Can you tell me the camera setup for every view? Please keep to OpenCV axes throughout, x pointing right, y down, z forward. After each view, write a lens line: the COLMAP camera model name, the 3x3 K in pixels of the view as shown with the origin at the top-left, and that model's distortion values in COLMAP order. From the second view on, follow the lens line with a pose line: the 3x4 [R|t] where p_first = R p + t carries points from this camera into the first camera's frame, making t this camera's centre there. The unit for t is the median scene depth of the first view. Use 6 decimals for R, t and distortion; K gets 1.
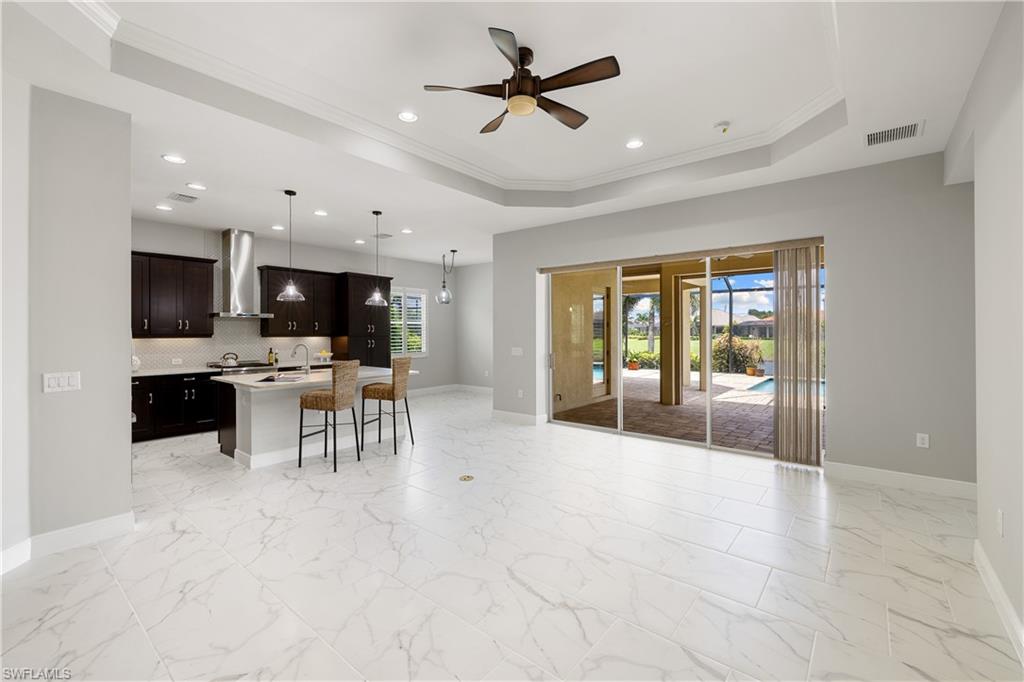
lens RADIAL K [[436.4, 0, 505.3], [0, 436.4, 331.2], [0, 0, 1]] dist [0.002954, 0.000865]
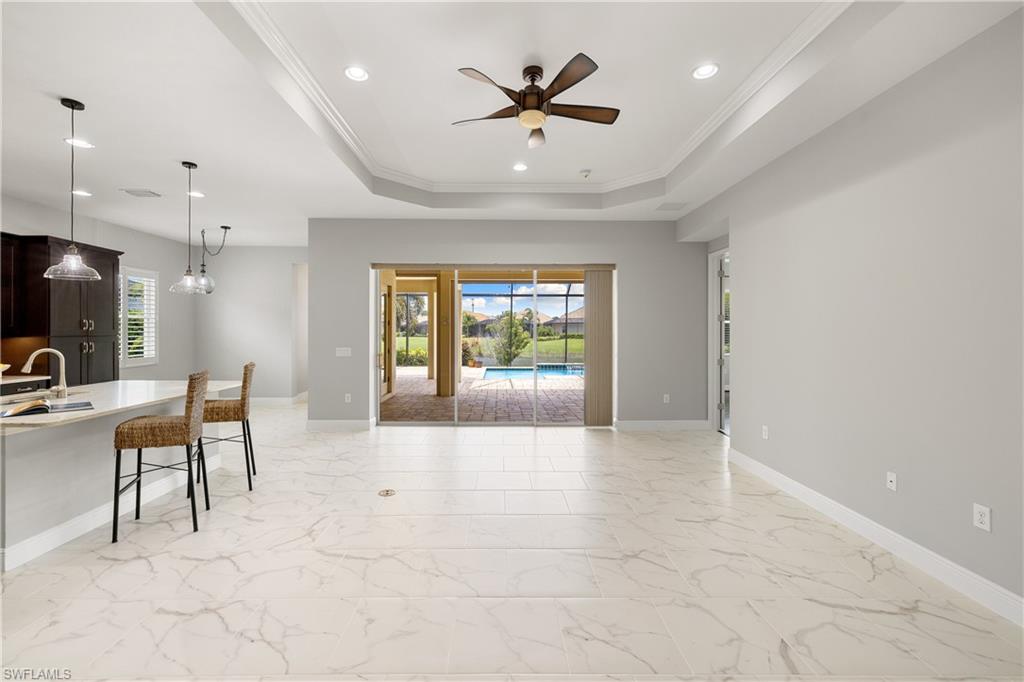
lens RADIAL K [[432.1, 0, 502.8], [0, 432.1, 329.2], [0, 0, 1]] dist [-0.002804, -0.000187]
pose [[0.762731, 0.003125, 0.646709, -0.312807], [-0.002556, 0.999995, -0.001818, -0.000077], [-0.646711, -0.000267, 0.762735, 0.107096]]
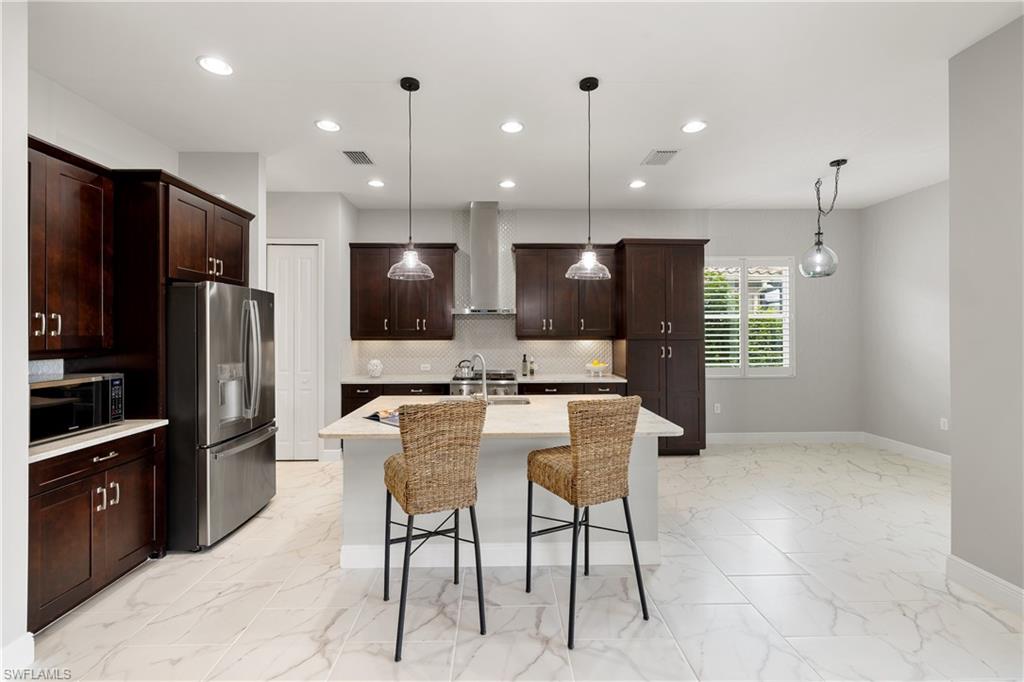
lens RADIAL K [[436.4, 0, 505.3], [0, 436.4, 331.2], [0, 0, 1]] dist [0.002954, 0.000865]
pose [[0.655065, -0.001615, -0.755571, 0.005176], [0.002713, 0.999996, 0.000214, -0.001864], [0.755568, -0.002190, 0.655067, 0.540162]]
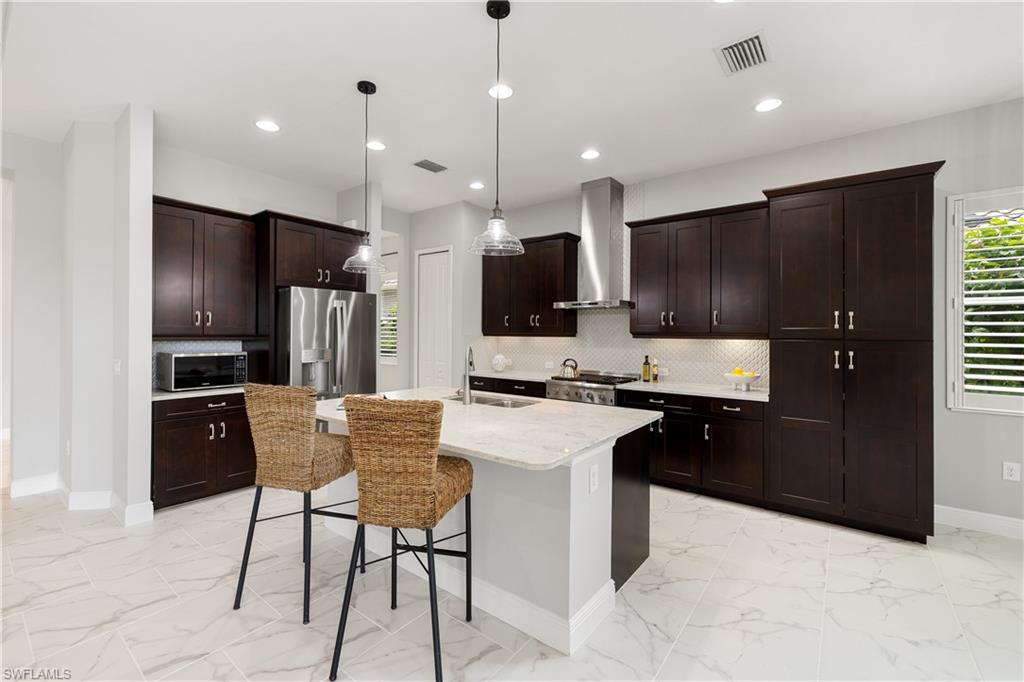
lens RADIAL K [[433.9, 0, 505.2], [0, 433.9, 331.2], [0, 0, 1]] dist [-0.001647, 0.000079]
pose [[0.028846, -0.004733, -0.999573, 0.071216], [-0.004961, 0.999976, -0.004878, 0.008858], [0.999572, 0.005100, 0.028821, 0.869610]]
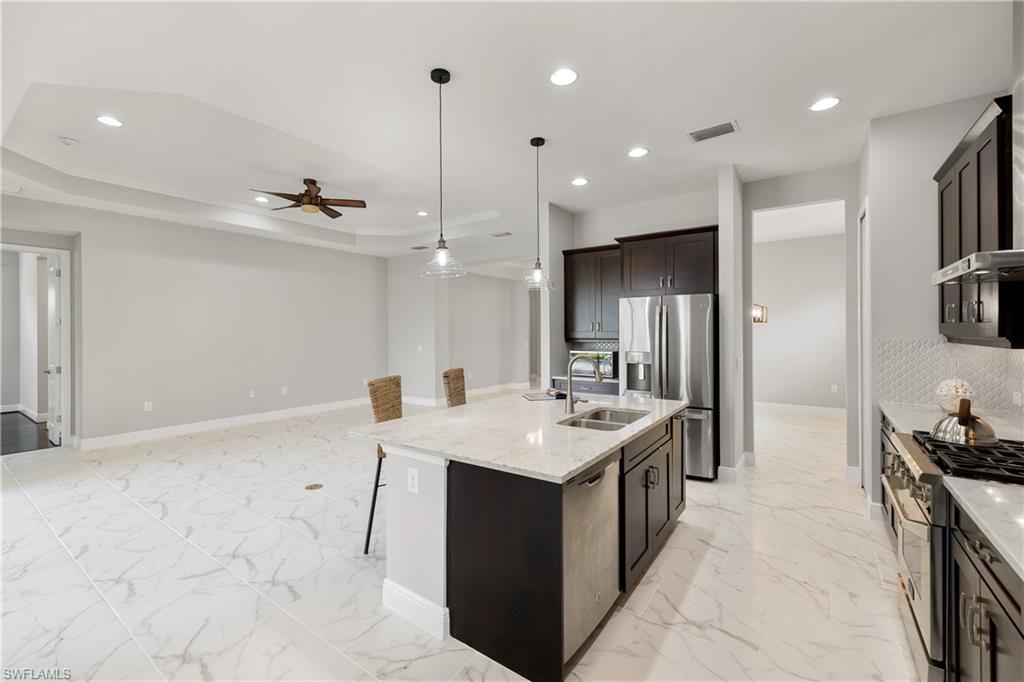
lens RADIAL K [[428.7, 0, 503.6], [0, 428.7, 330.1], [0, 0, 1]] dist [0.001241, 0.000130]
pose [[-0.997438, 0.007845, -0.071110, -0.284334], [0.008273, 0.999949, -0.005718, 0.000600], [0.071061, -0.006292, -0.997452, 1.272832]]
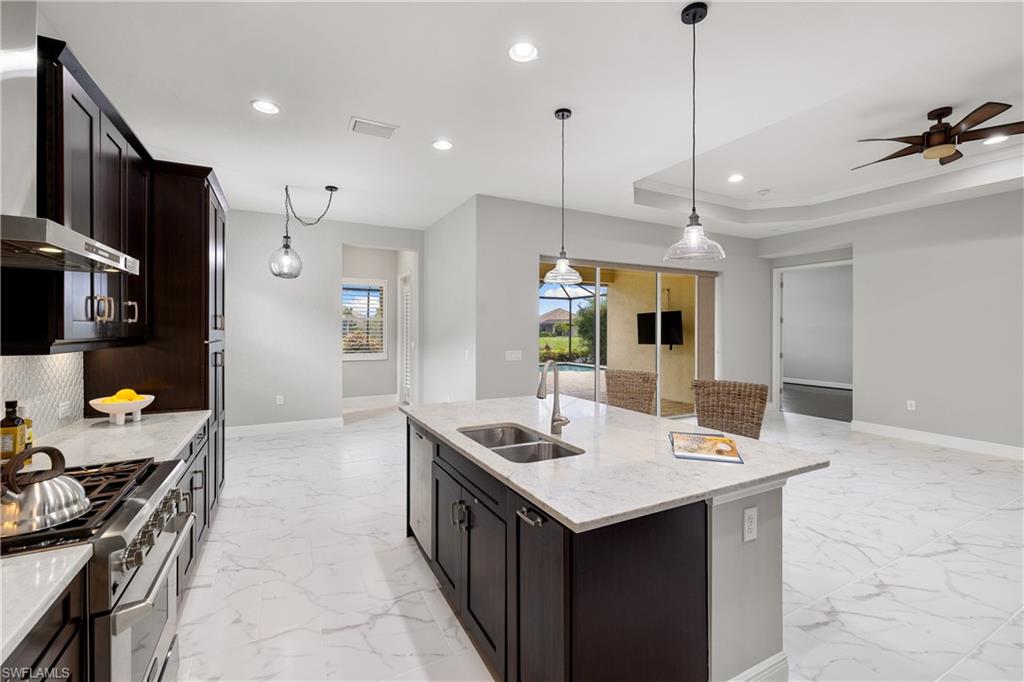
lens RADIAL K [[428.7, 0, 503.6], [0, 428.7, 330.1], [0, 0, 1]] dist [0.001241, 0.000130]
pose [[0.390541, 0.001898, 0.920583, -0.713227], [-0.003894, 0.999992, -0.000409, 0.000936], [-0.920577, -0.003425, 0.390546, 0.748296]]
